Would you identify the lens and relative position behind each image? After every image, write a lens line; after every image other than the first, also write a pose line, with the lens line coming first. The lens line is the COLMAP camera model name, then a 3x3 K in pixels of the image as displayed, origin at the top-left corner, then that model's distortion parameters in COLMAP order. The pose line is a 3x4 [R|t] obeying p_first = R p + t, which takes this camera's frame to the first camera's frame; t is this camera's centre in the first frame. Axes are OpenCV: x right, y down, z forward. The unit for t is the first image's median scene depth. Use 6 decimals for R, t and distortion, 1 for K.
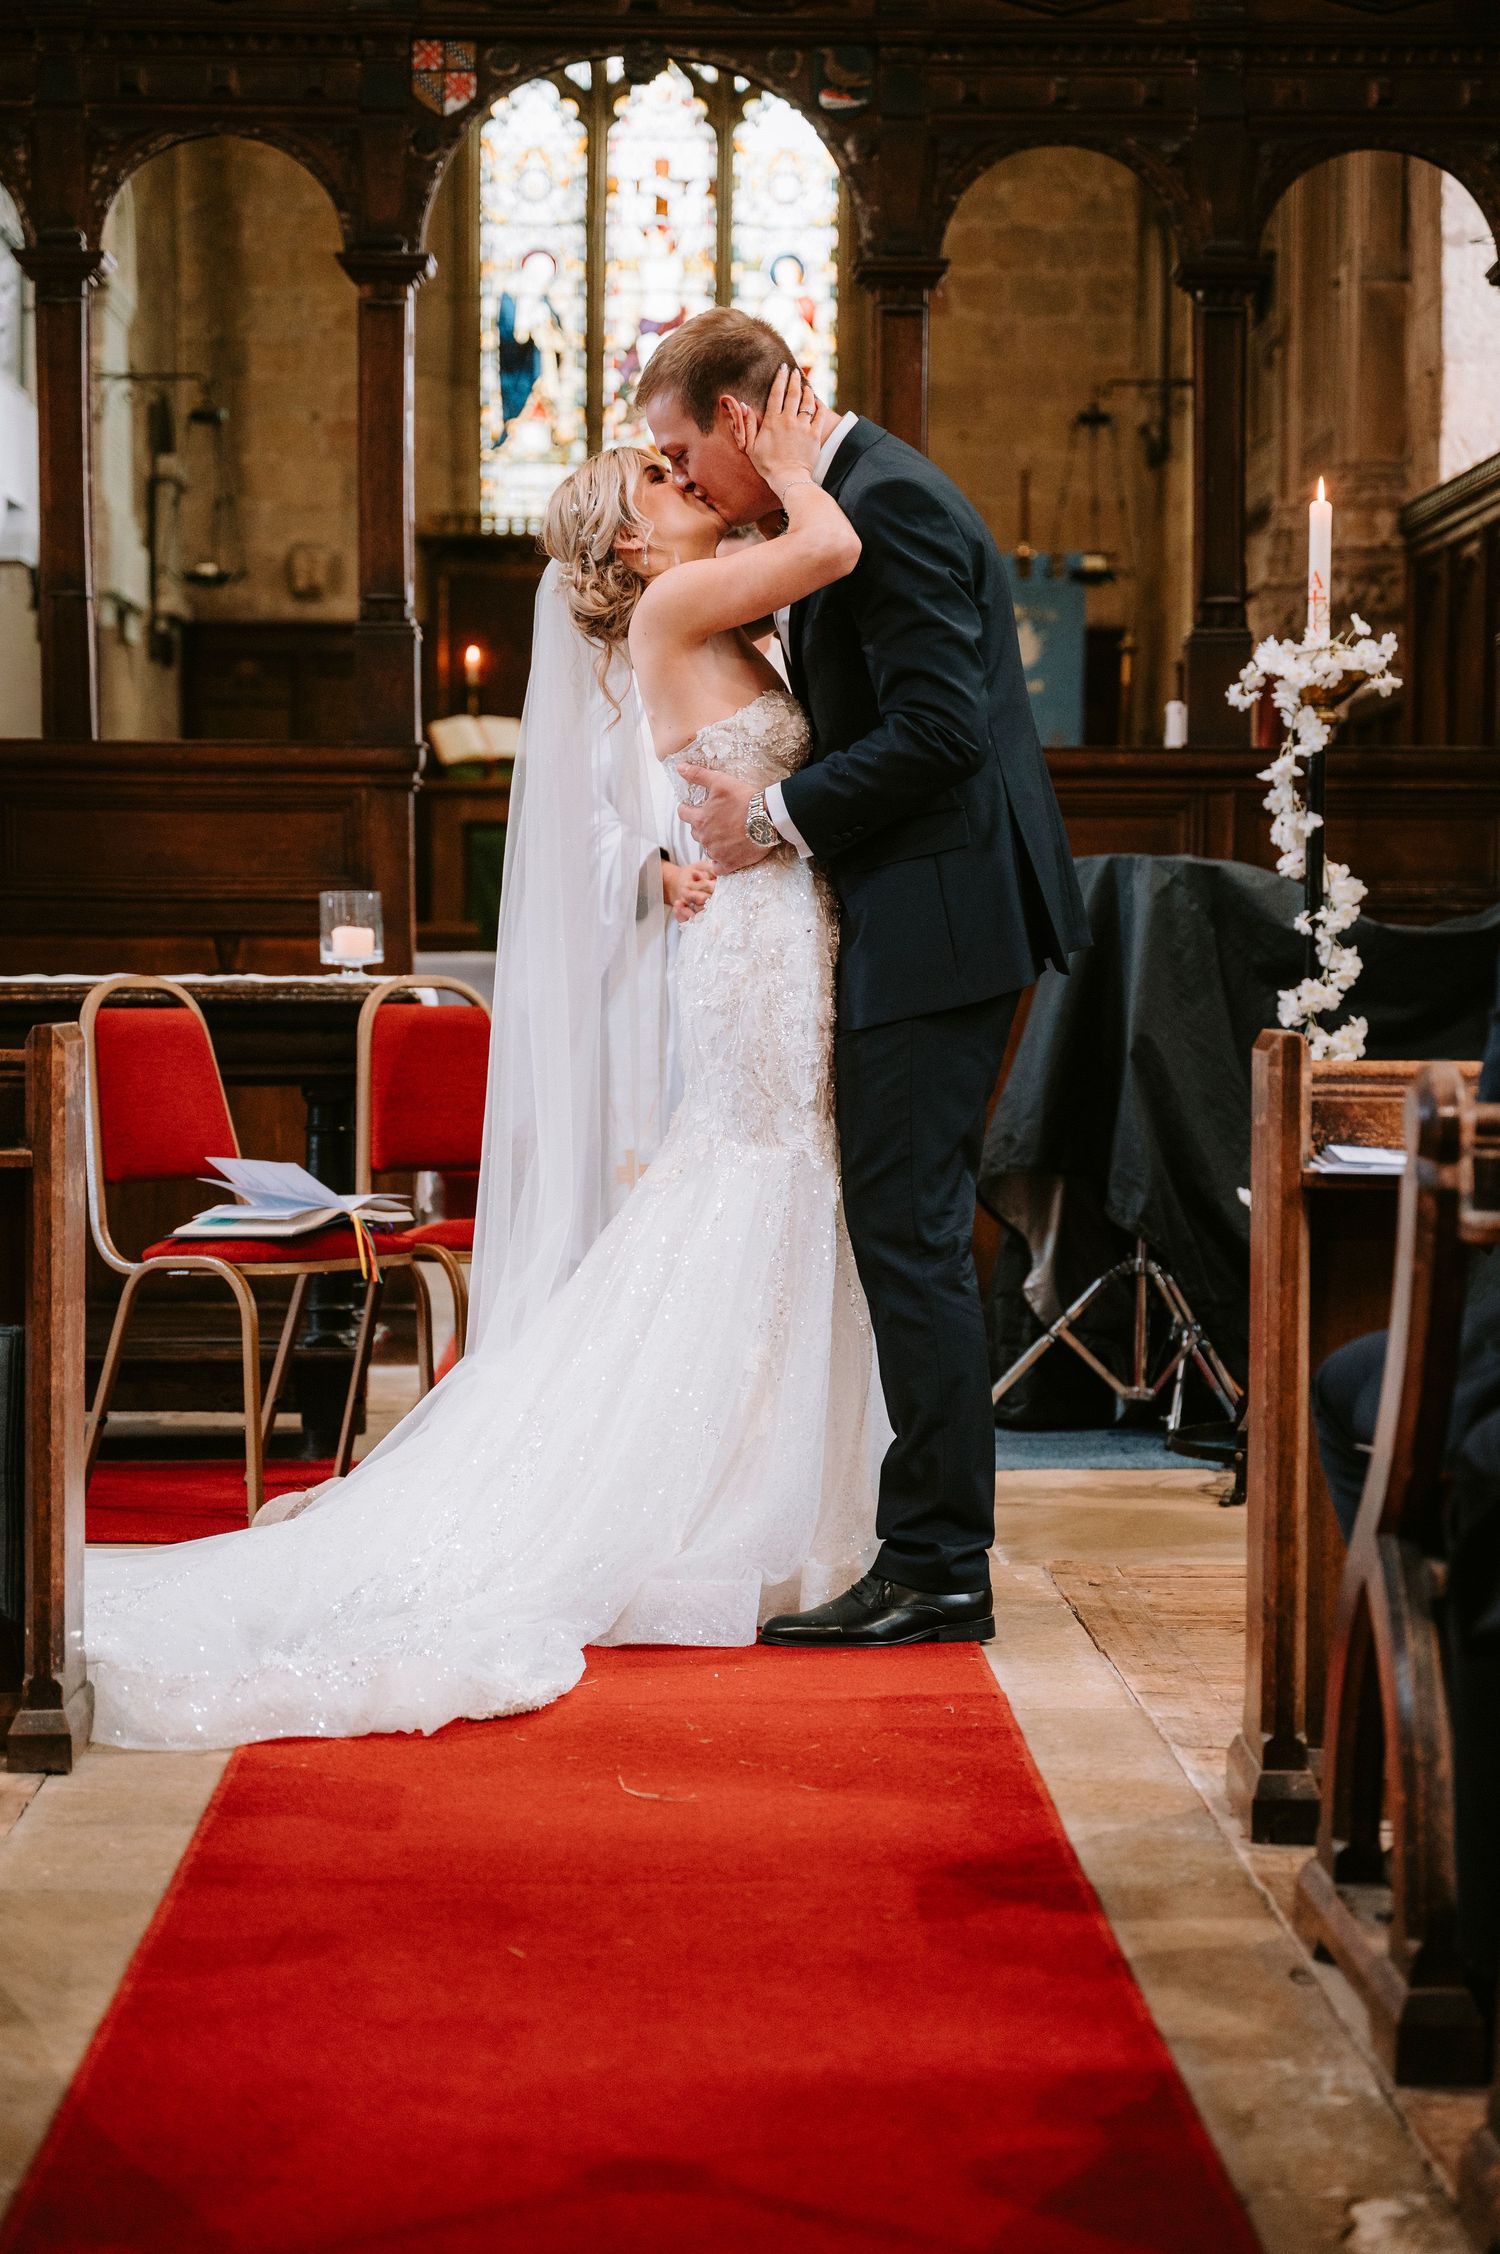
lens RADIAL K [[4331.3, 0, 750.0], [0, 4331.3, 1127.0], [0, 0, 1]] dist [0.008562, 0.001392]
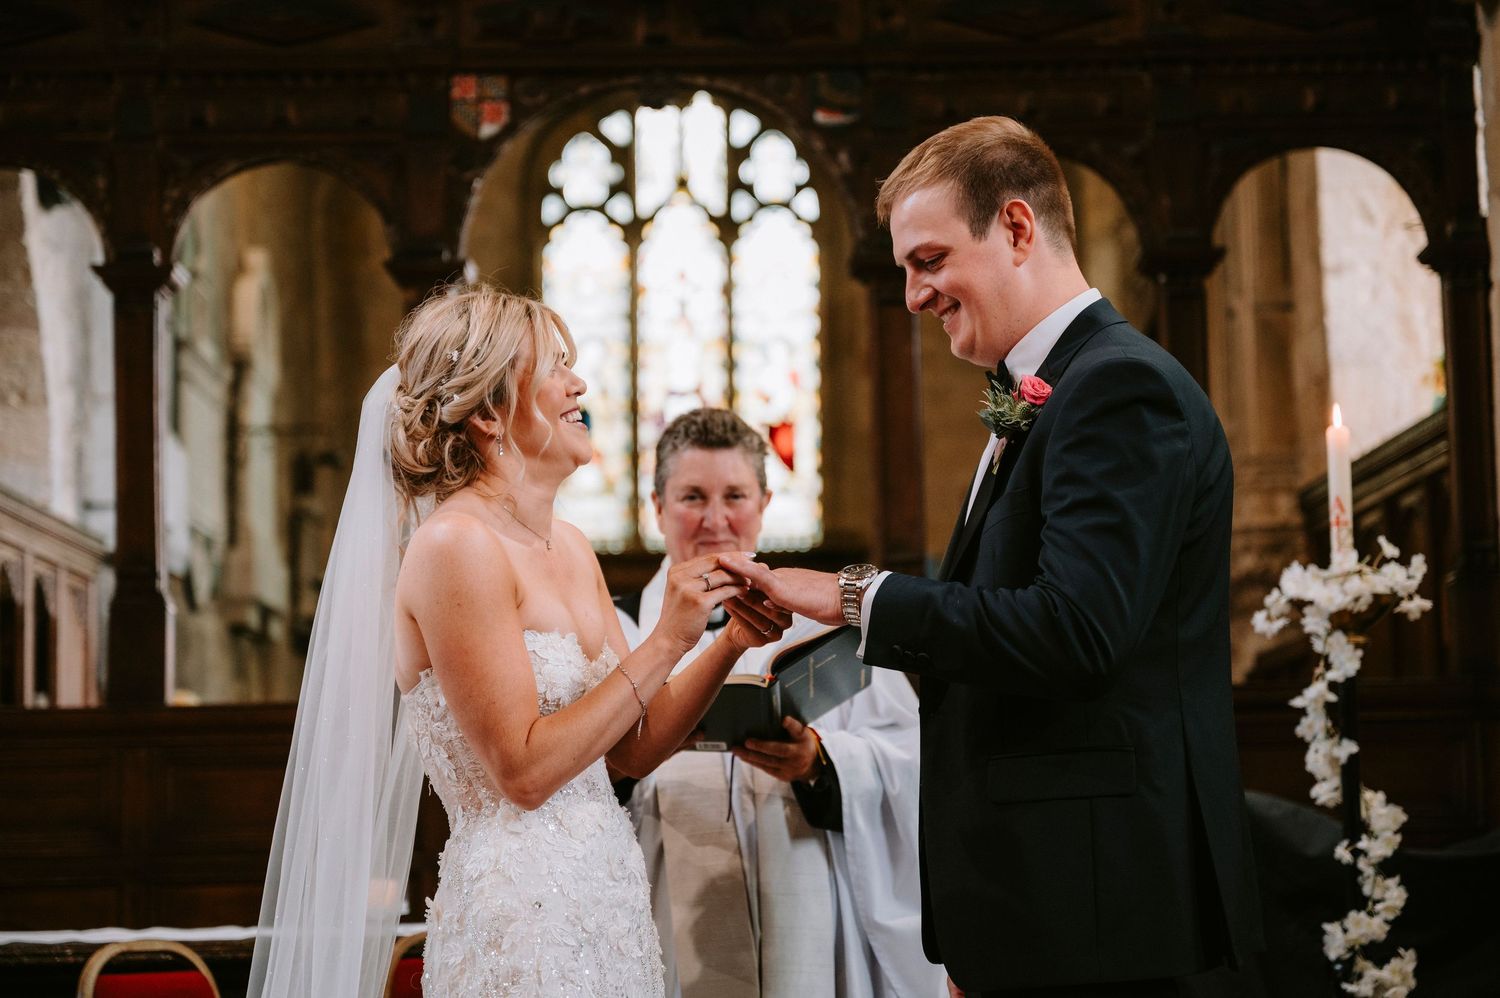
lens RADIAL K [[2878.7, 0, 750.0], [0, 2878.7, 499.0], [0, 0, 1]] dist [0.013668, -0.062060]
pose [[0.999690, -0.024912, 0.000340, -0.004247], [0.024635, 0.986329, -0.162938, -0.023151], [0.003724, 0.162896, 0.986636, 0.345936]]
